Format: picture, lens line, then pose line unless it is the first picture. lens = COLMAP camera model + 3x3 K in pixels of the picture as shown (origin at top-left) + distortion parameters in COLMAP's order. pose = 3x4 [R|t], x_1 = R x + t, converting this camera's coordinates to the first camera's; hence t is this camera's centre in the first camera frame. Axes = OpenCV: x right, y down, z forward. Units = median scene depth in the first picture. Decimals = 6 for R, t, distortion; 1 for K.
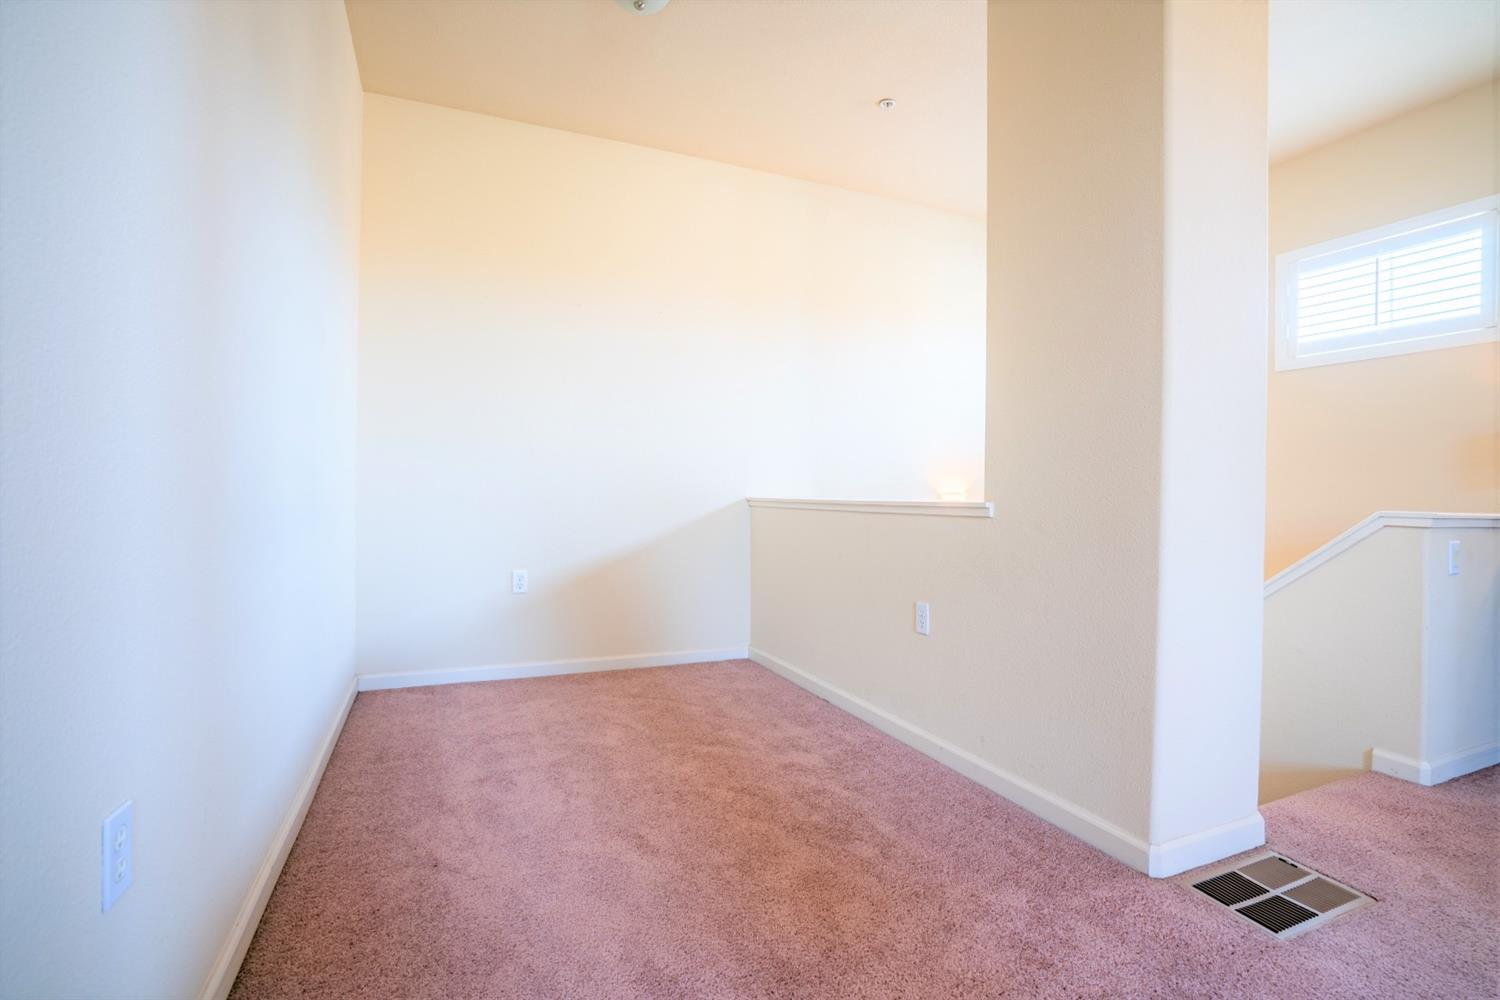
lens RADIAL K [[695.0, 0, 746.5], [0, 695.0, 496.8], [0, 0, 1]] dist [-0.056693, 0.021192]
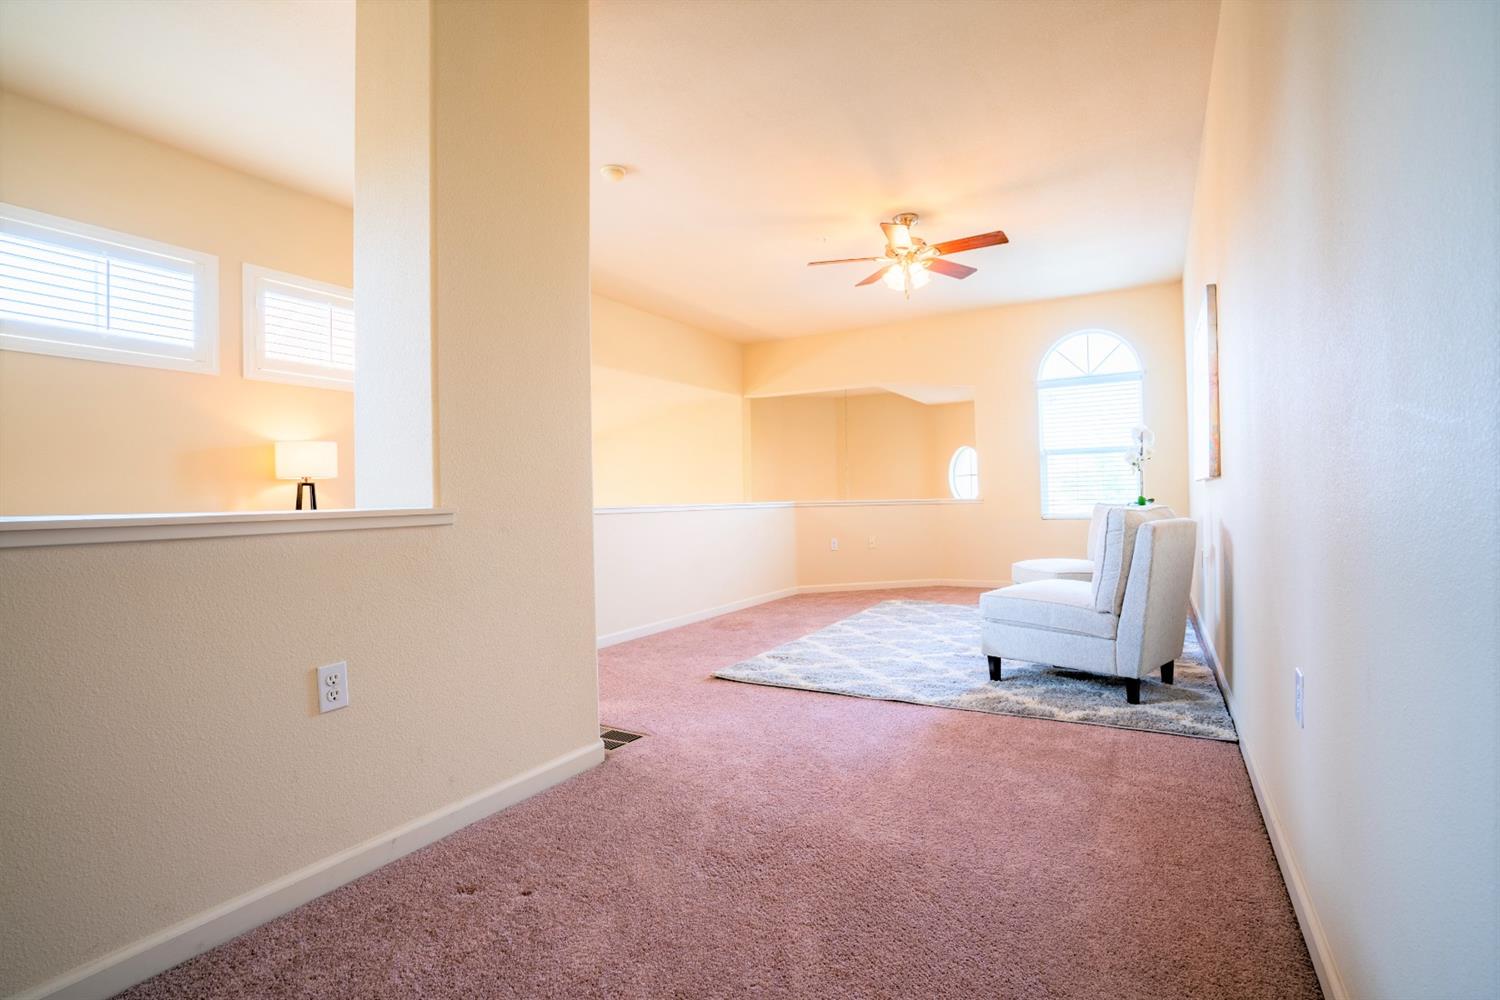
lens RADIAL K [[695.0, 0, 746.5], [0, 695.0, 496.8], [0, 0, 1]] dist [-0.056693, 0.021192]
pose [[-0.590387, 0.001301, 0.807119, -0.438208], [0.016180, 0.999817, 0.010224, -0.006340], [-0.806958, 0.019095, -0.590300, 0.915879]]
